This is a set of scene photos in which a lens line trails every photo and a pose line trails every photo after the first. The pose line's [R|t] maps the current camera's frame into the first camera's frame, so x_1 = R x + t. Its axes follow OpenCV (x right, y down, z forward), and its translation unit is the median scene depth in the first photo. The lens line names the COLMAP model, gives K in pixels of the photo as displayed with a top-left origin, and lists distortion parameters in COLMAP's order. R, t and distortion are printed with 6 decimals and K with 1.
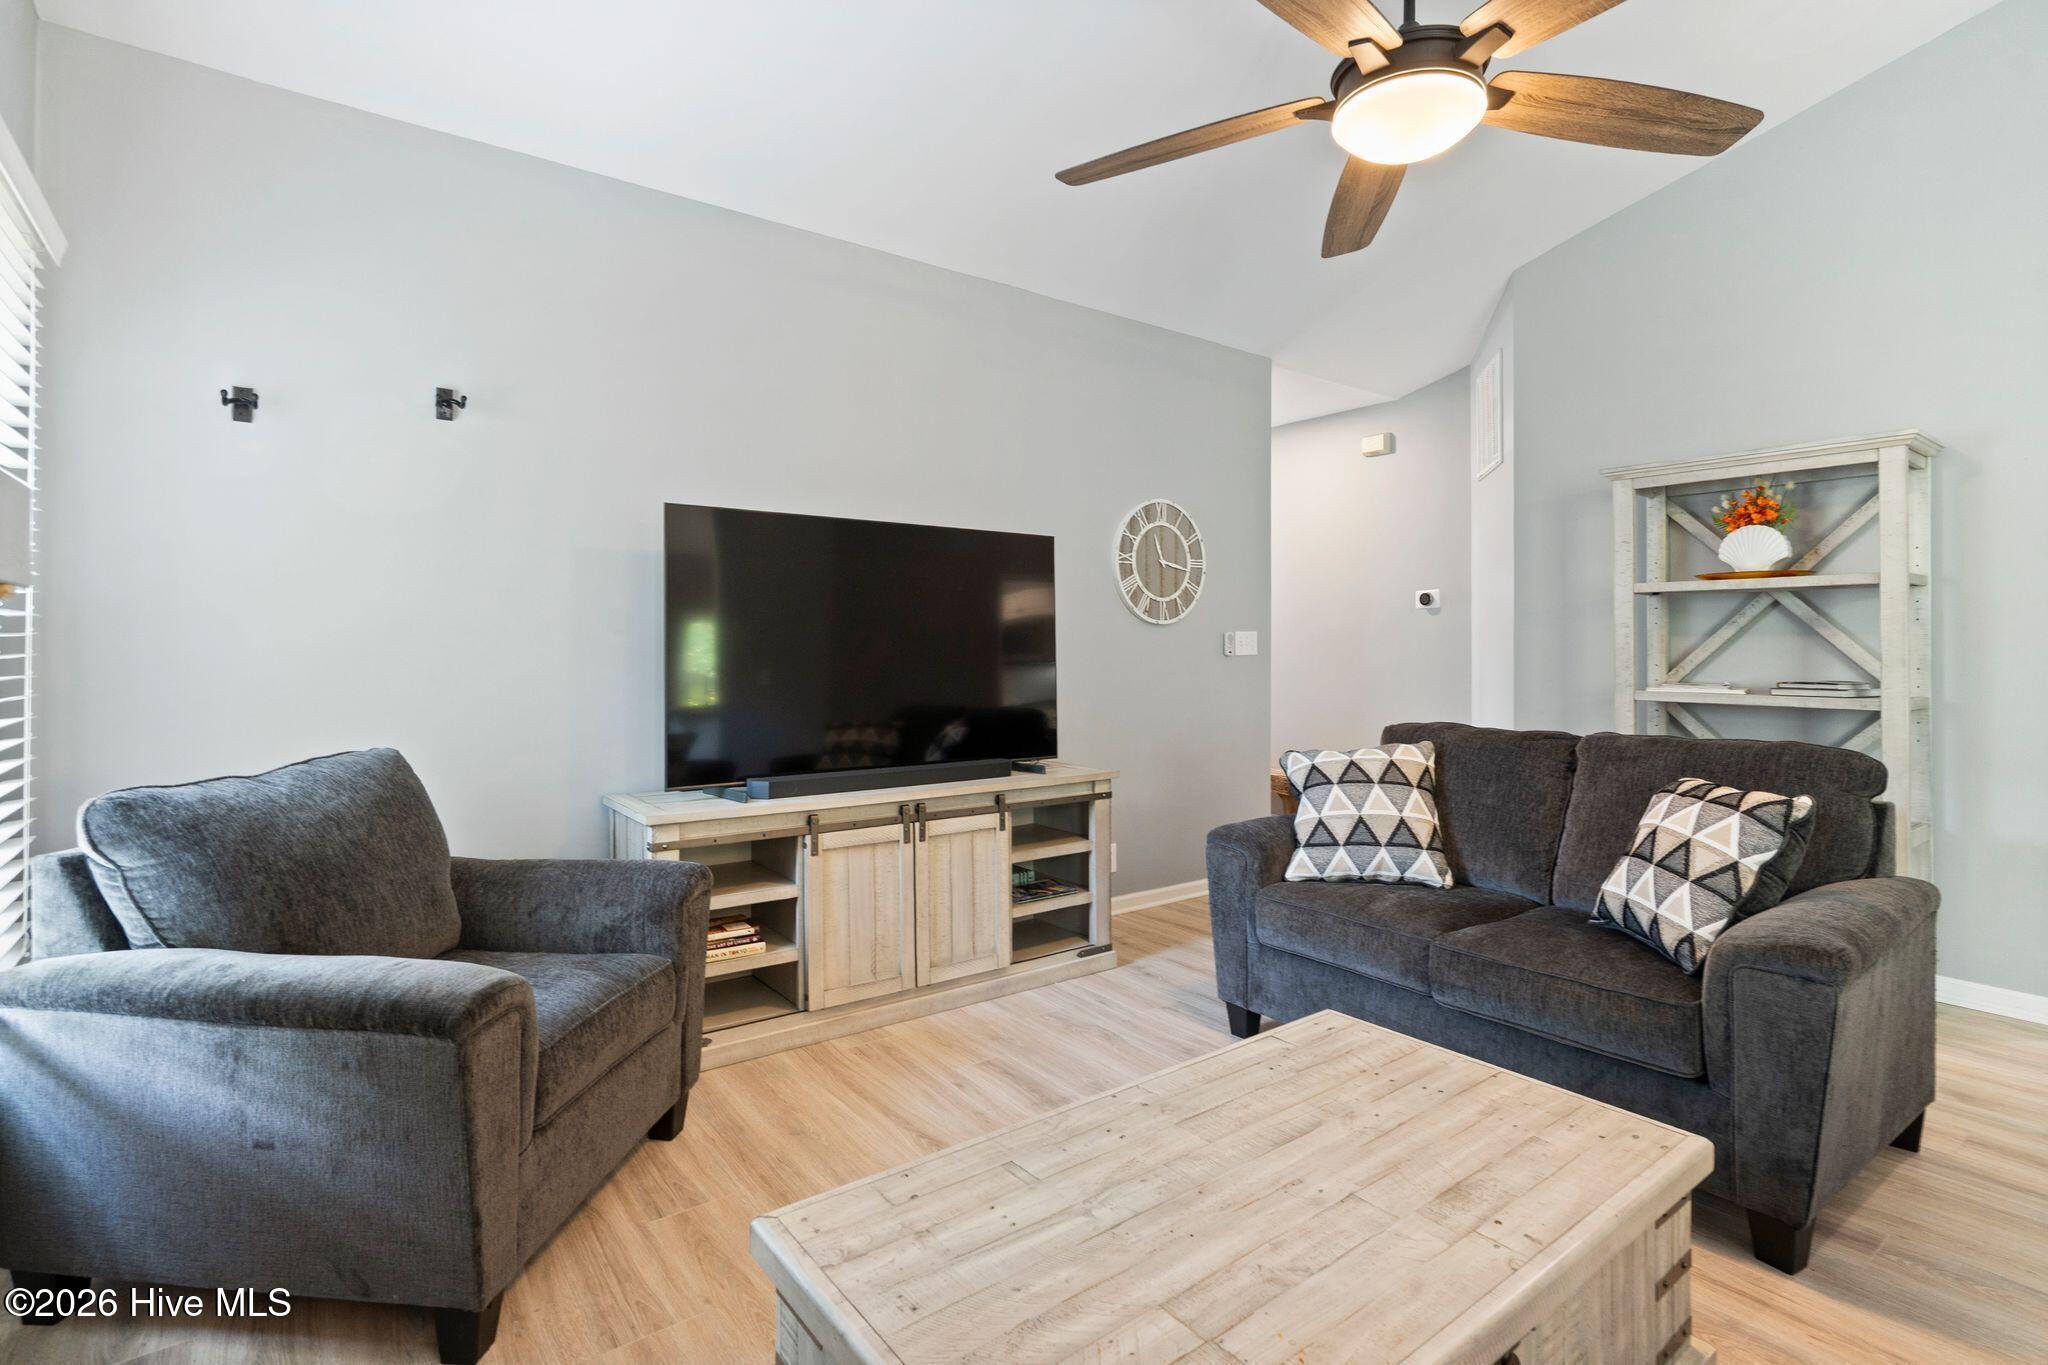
lens RADIAL K [[961.6, 0, 1005.2], [0, 961.6, 668.0], [0, 0, 1]] dist [0.002116, -0.000593]
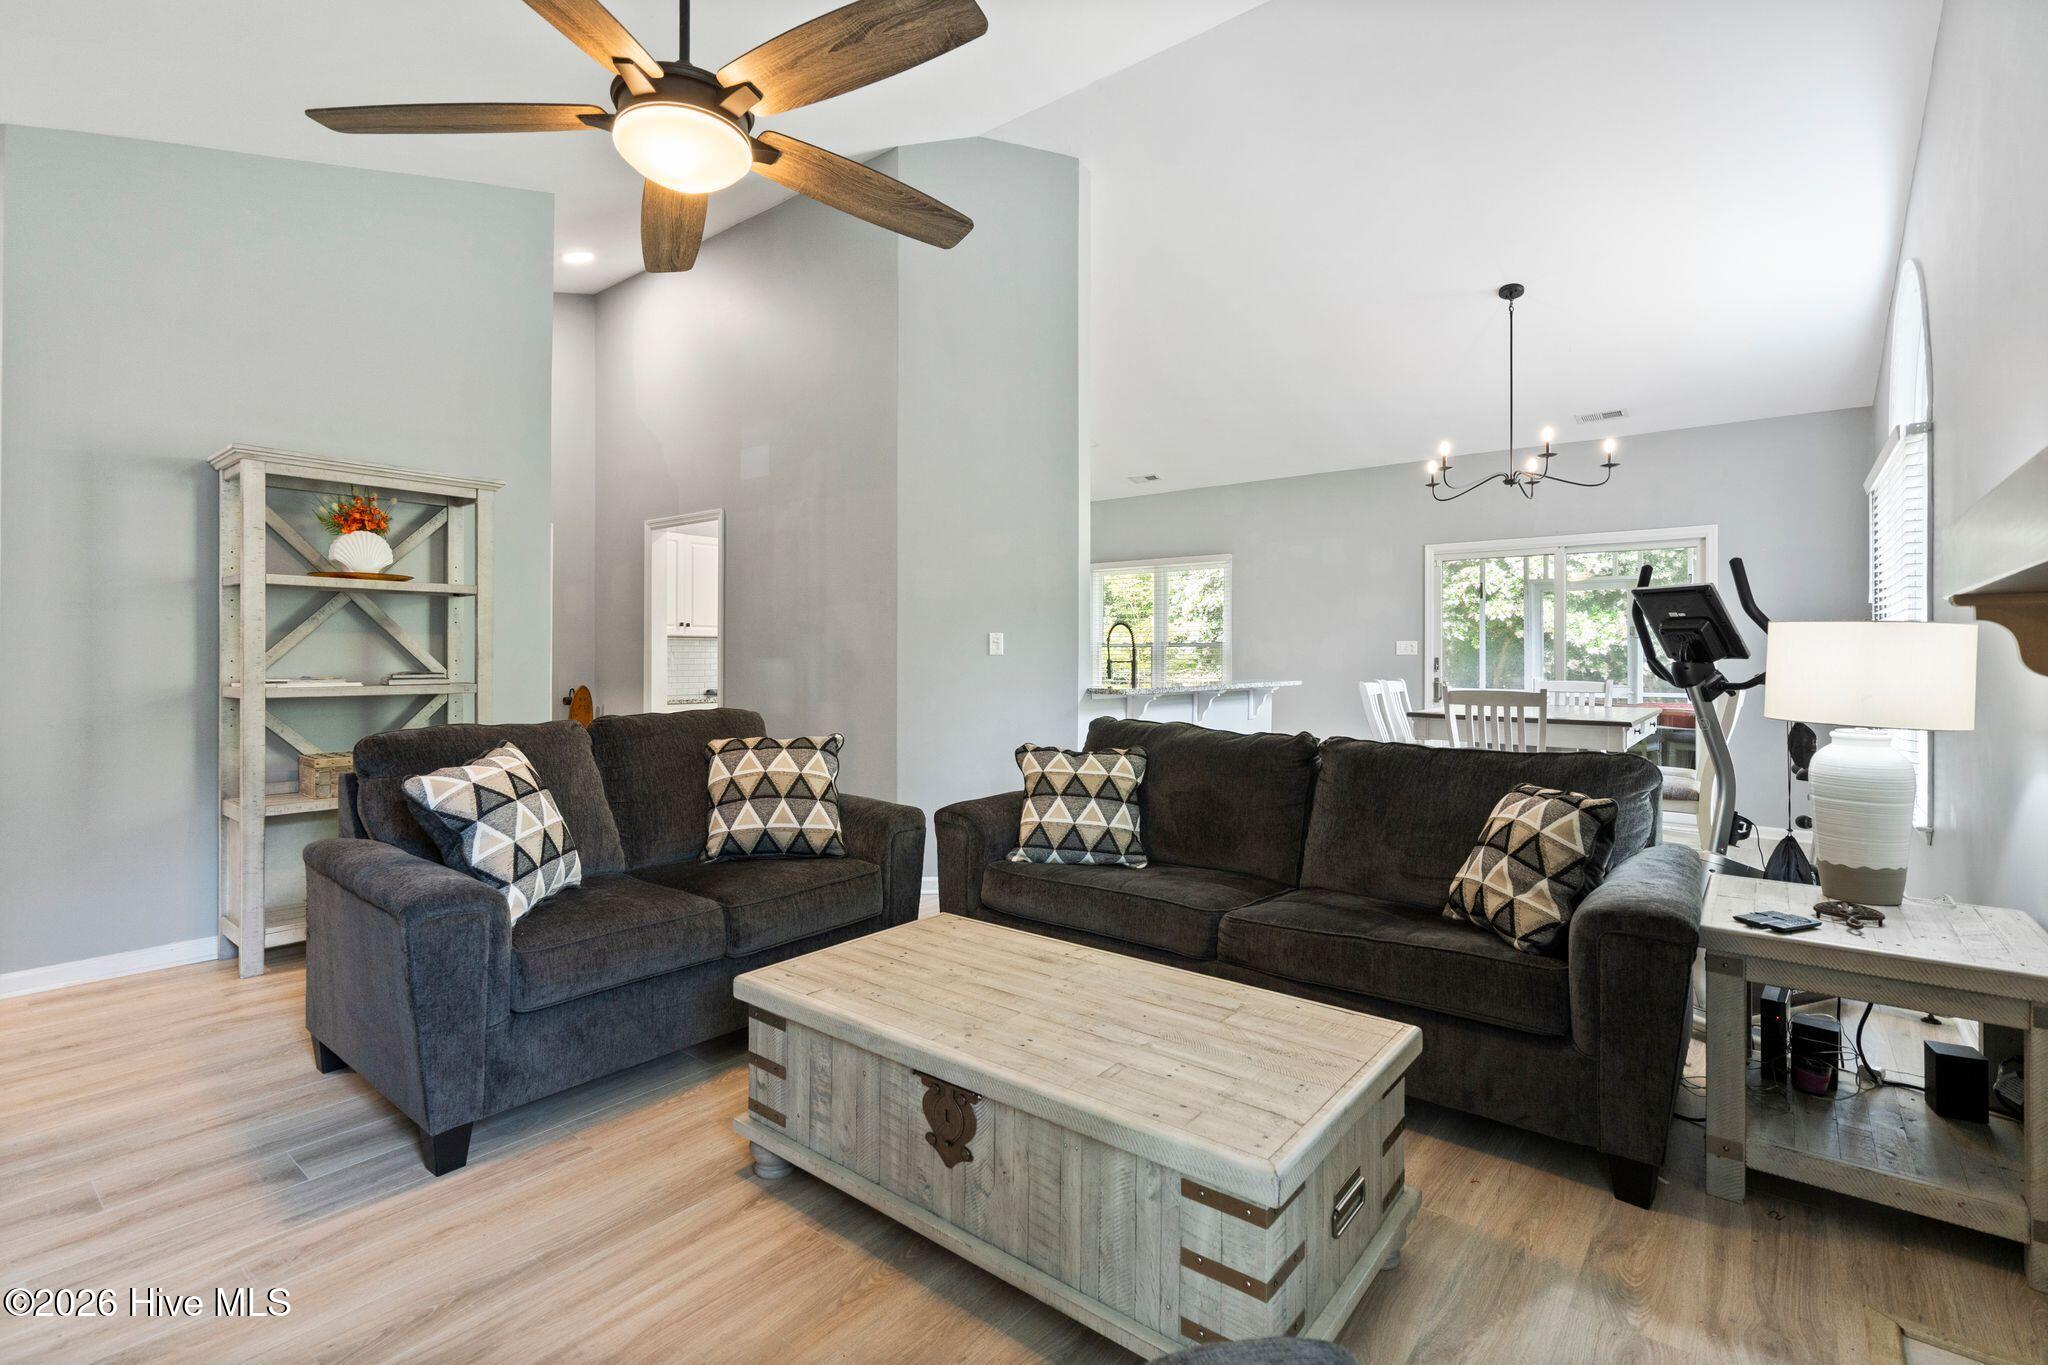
lens RADIAL K [[961.6, 0, 983.1], [0, 961.6, 652.8], [0, 0, 1]] dist [0.002116, -0.000593]
pose [[-0.230917, 0.003301, 0.972968, -1.049127], [0.017440, 0.999848, 0.000747, 0.002677], [-0.972817, 0.017141, -0.230939, 1.345057]]
